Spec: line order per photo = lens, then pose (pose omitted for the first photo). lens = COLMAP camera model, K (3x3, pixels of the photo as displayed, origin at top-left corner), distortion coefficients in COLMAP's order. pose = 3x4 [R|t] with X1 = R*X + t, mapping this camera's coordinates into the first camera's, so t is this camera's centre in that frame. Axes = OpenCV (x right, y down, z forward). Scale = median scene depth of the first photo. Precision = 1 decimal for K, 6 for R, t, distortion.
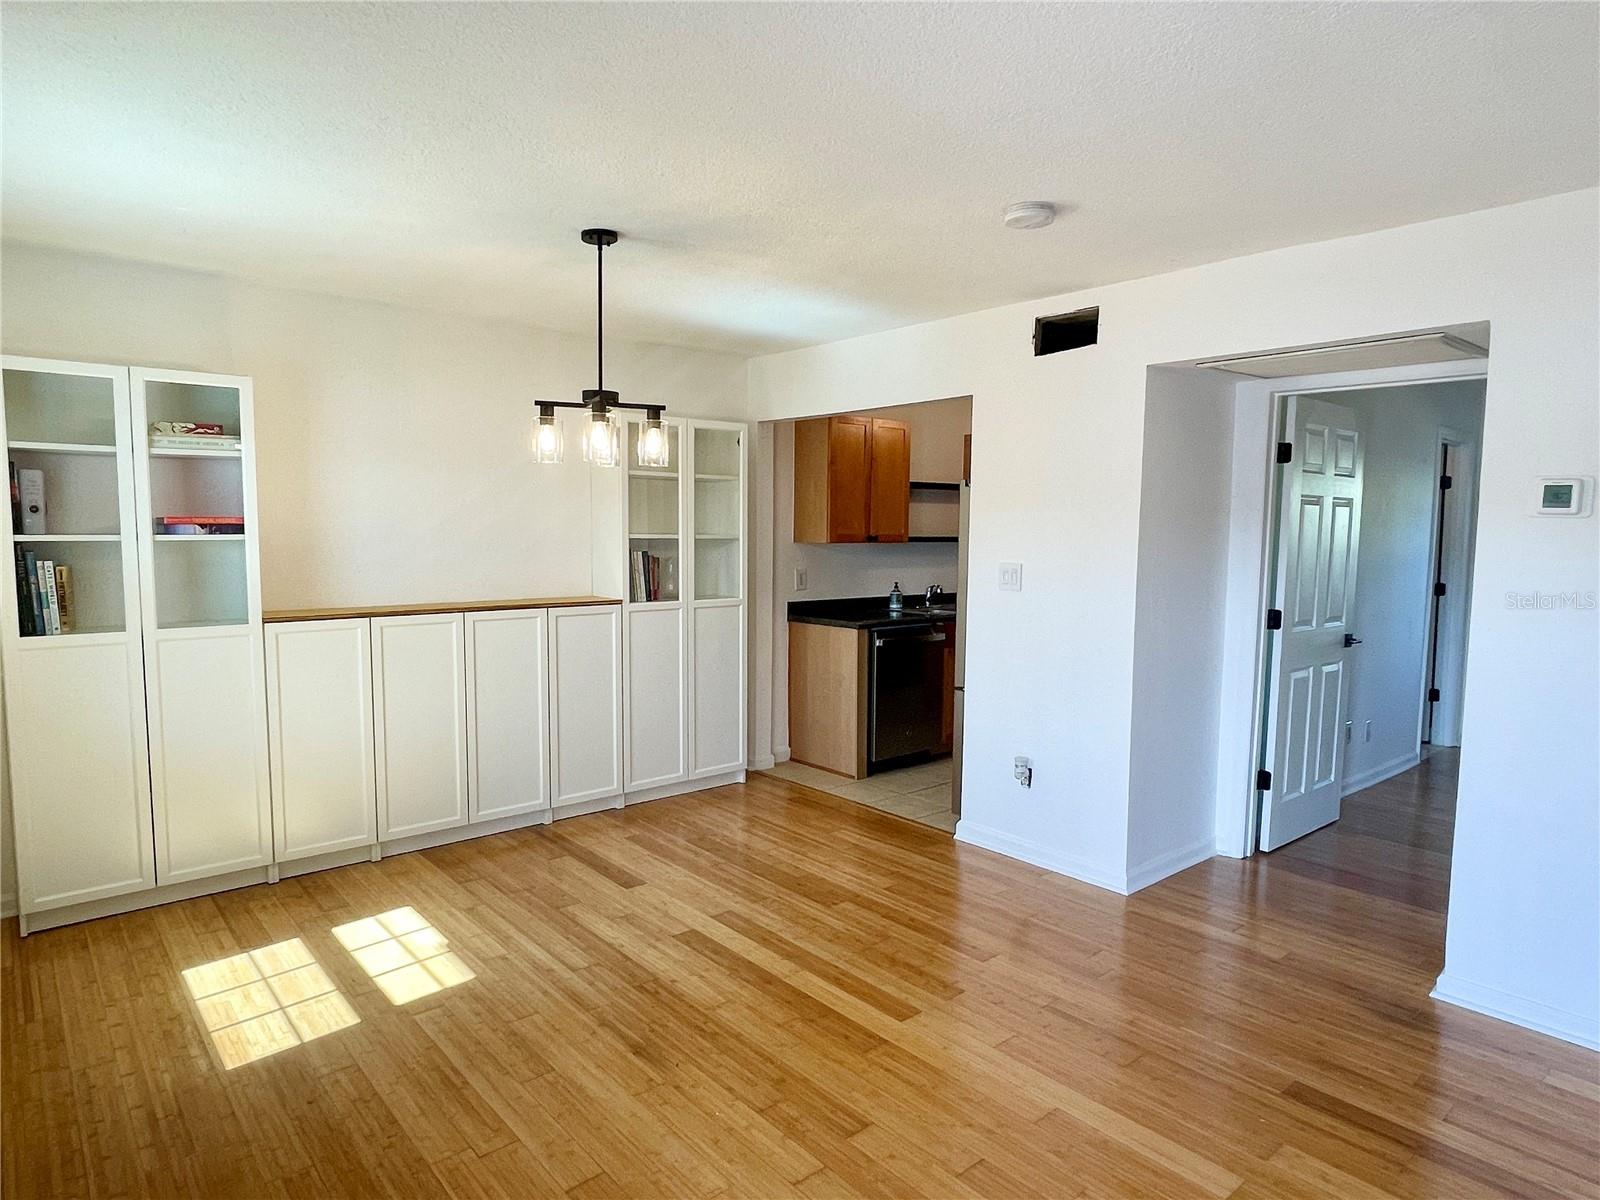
lens RADIAL K [[952.0, 0, 792.6], [0, 952.0, 611.7], [0, 0, 1]] dist [0.033358, -0.055892]
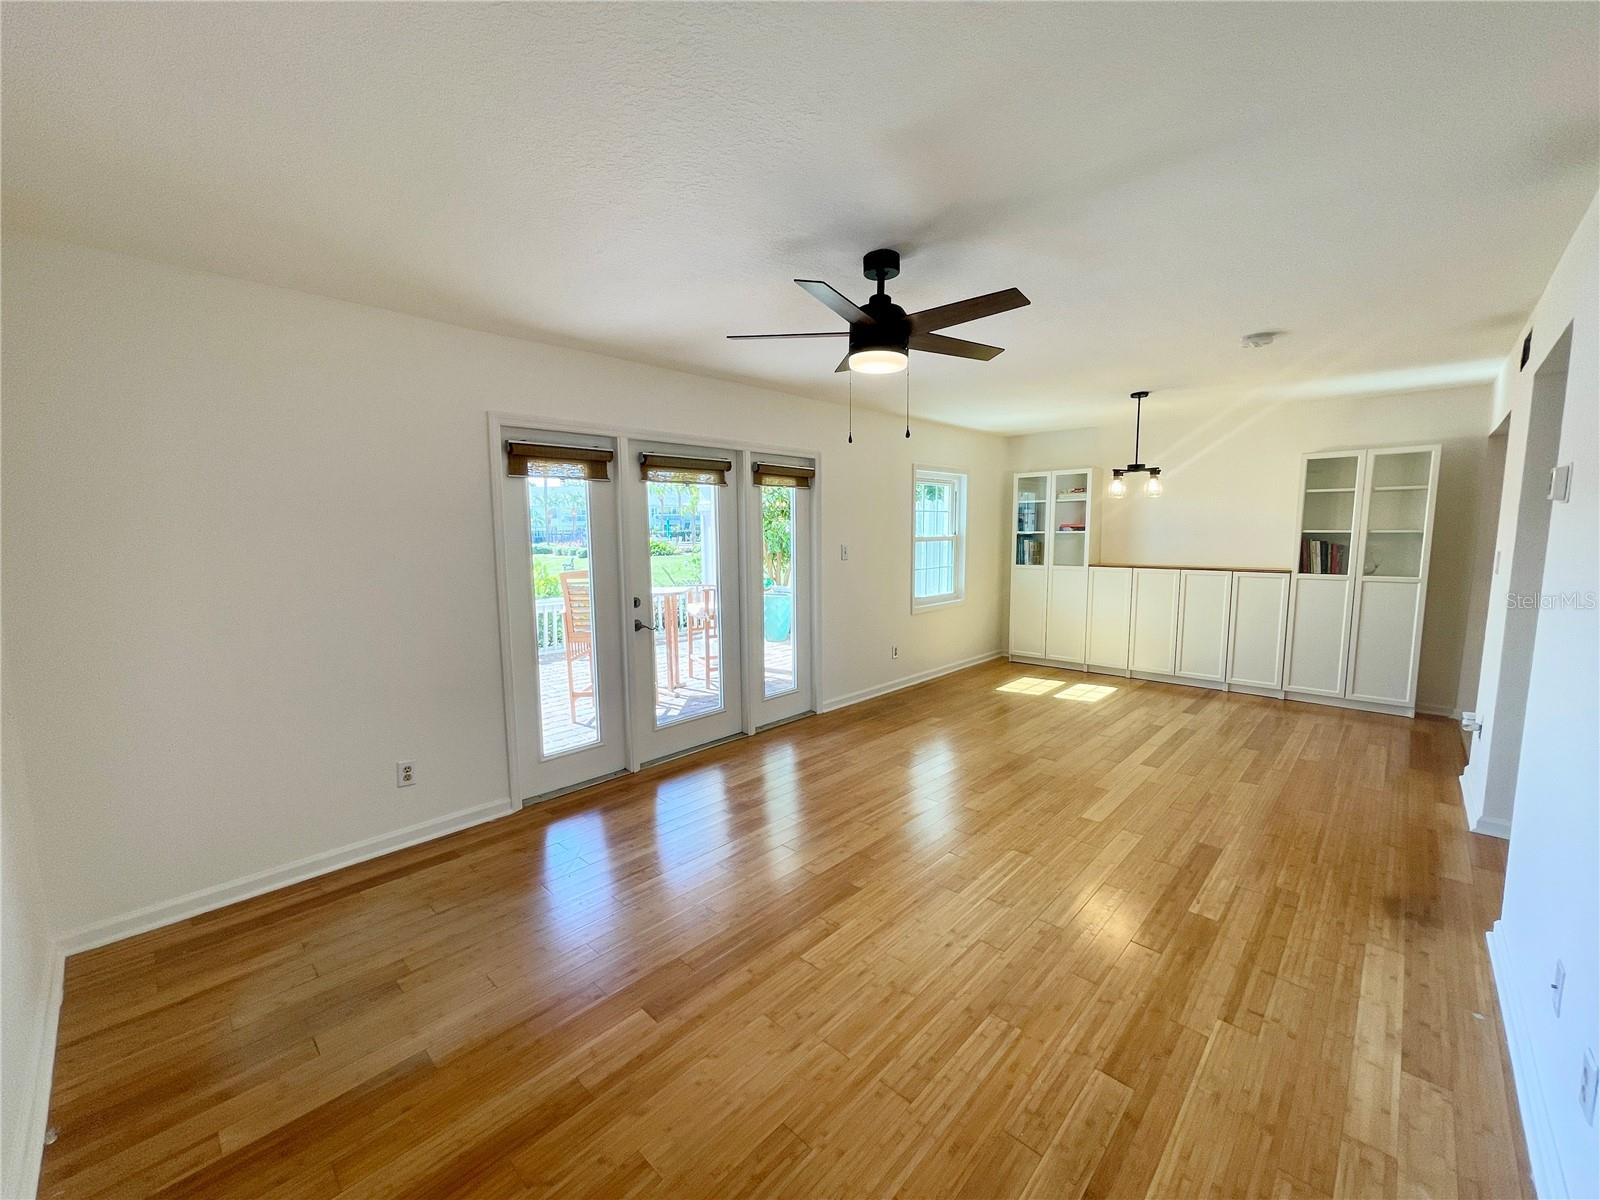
lens RADIAL K [[644.1, 0, 800.1], [0, 644.1, 603.5], [0, 0, 1]] dist [-0.000890, -0.000409]
pose [[0.107944, 0.105011, -0.988595, 1.039396], [-0.081767, 0.991974, 0.096442, 0.007529], [0.990789, 0.070424, 0.115665, 0.064071]]
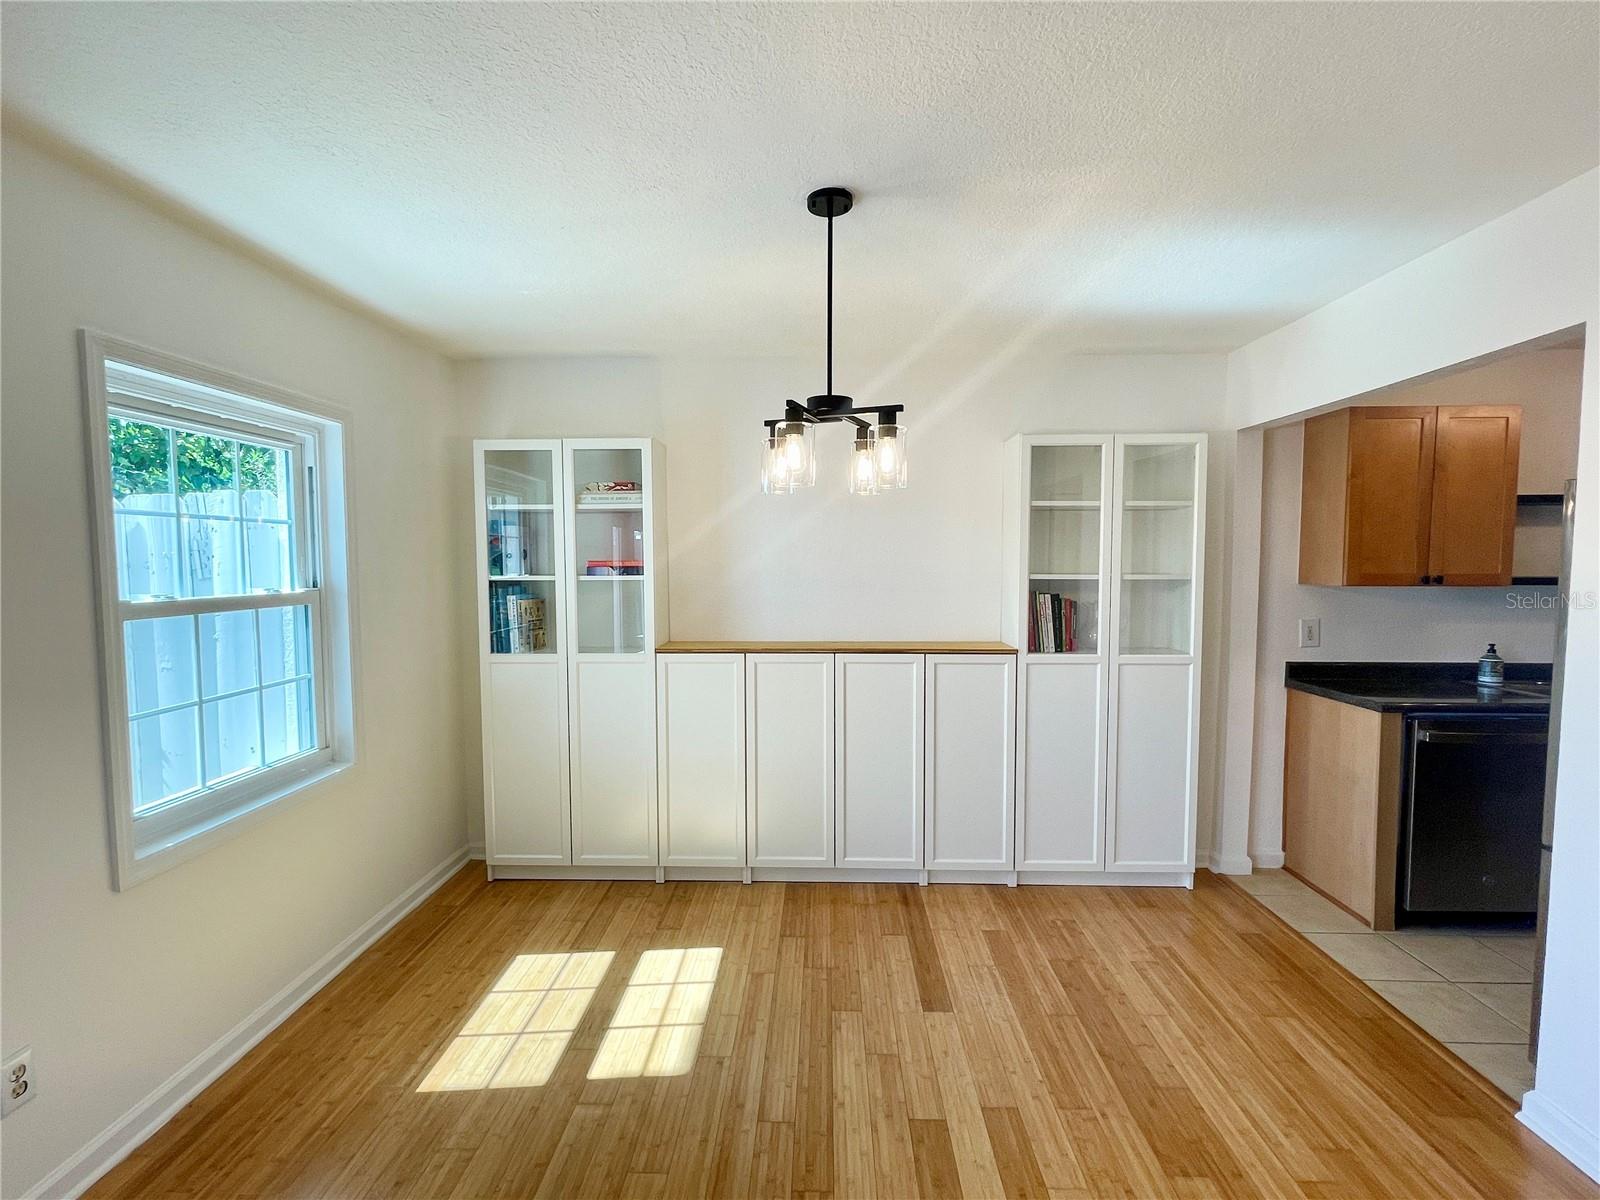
lens RADIAL K [[756.5, 0, 798.9], [0, 756.5, 604.3], [0, 0, 1]] dist [-0.004130, 0.000872]
pose [[0.739675, 0.030441, -0.672275, 0.175117], [-0.052992, 0.998509, -0.013093, -0.043116], [0.670875, 0.045310, 0.740185, 0.445647]]
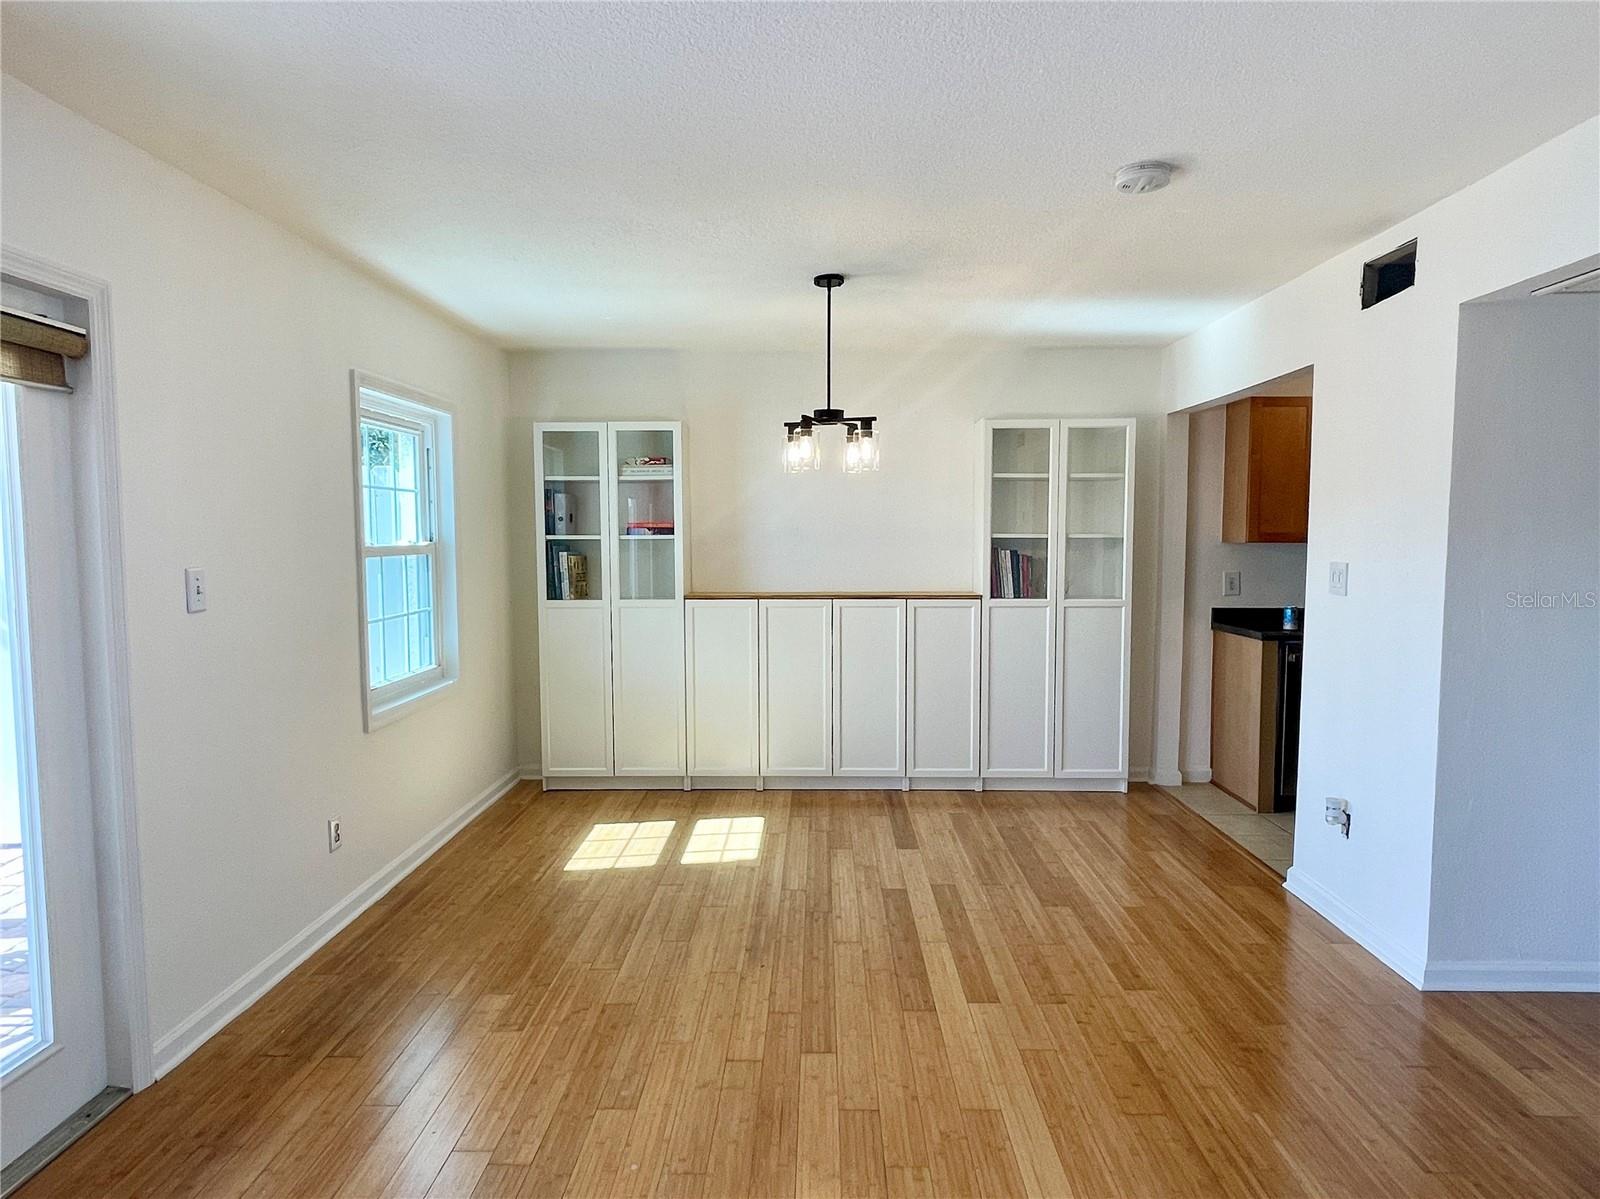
lens RADIAL K [[961.0, 0, 795.9], [0, 961.0, 603.8], [0, 0, 1]] dist [0.025652, -0.036044]
pose [[0.746163, 0.038313, -0.664660, 0.486370], [-0.051834, 0.998656, -0.000624, 0.011139], [0.663743, 0.034917, 0.747145, 0.072044]]
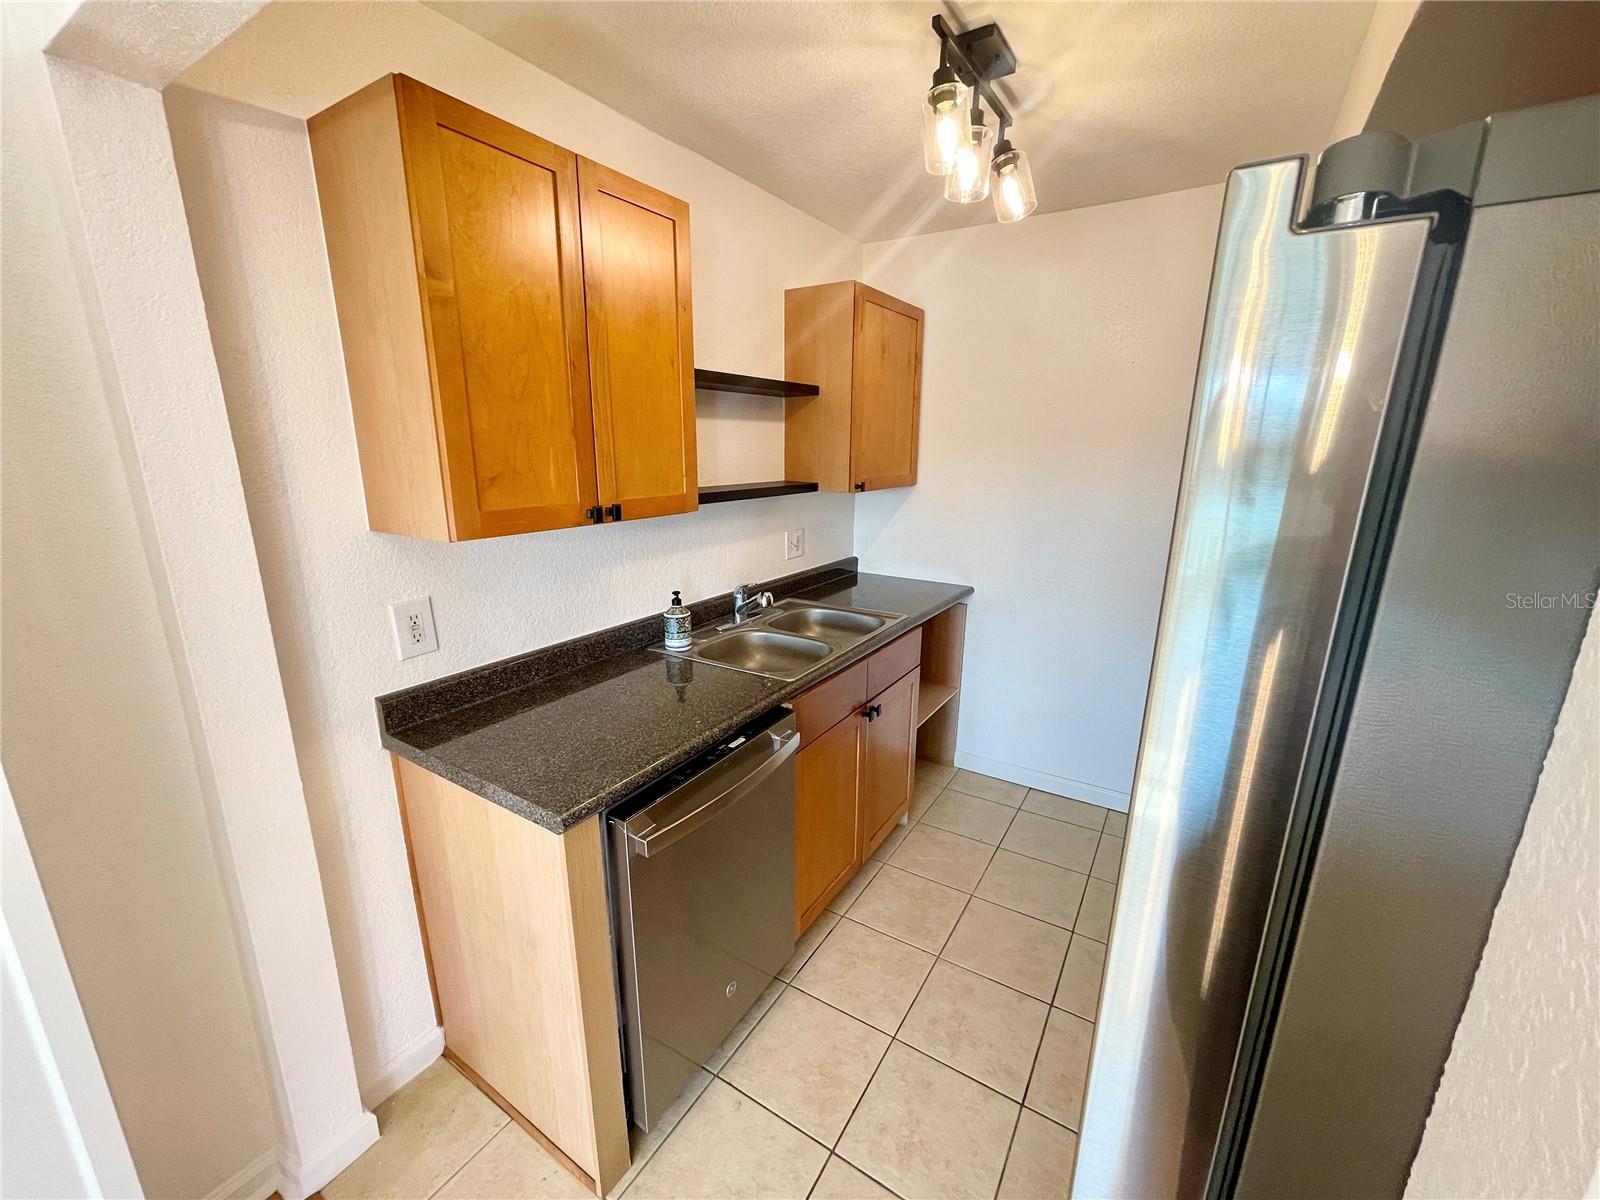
lens RADIAL K [[644.1, 0, 800.1], [0, 644.1, 603.5], [0, 0, 1]] dist [-0.000890, -0.000409]
pose [[0.954671, -0.078276, 0.287186, 0.126798], [0.032084, 0.986243, 0.162156, -0.124629], [-0.295928, -0.145591, 0.944050, 1.138635]]
